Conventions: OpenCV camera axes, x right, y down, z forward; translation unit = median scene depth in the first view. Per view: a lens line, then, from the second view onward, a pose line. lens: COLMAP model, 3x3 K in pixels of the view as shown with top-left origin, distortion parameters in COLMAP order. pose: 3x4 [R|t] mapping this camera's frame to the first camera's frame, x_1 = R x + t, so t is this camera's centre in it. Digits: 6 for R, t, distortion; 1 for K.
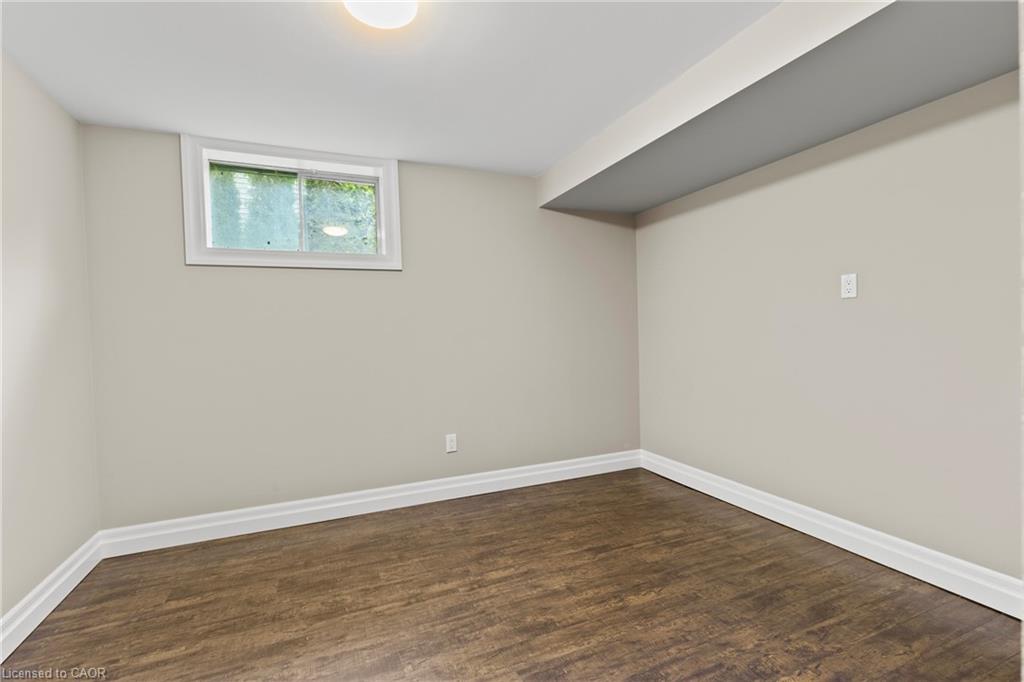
lens RADIAL K [[465.1, 0, 512.9], [0, 465.1, 341.5], [0, 0, 1]] dist [0.020724, 0.000019]
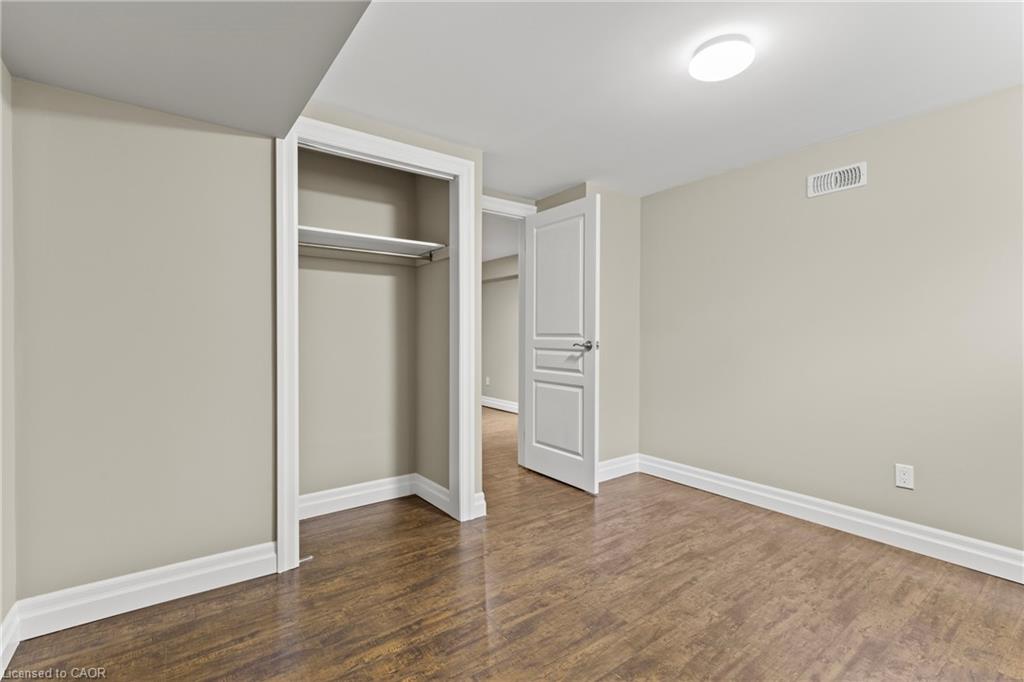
lens RADIAL K [[465.1, 0, 517.5], [0, 465.1, 338.6], [0, 0, 1]] dist [0.020724, 0.000019]
pose [[-0.970013, 0.021769, -0.242077, 0.502020], [0.014451, 0.999385, 0.031963, -0.032714], [0.242624, 0.027506, -0.969730, 1.911813]]
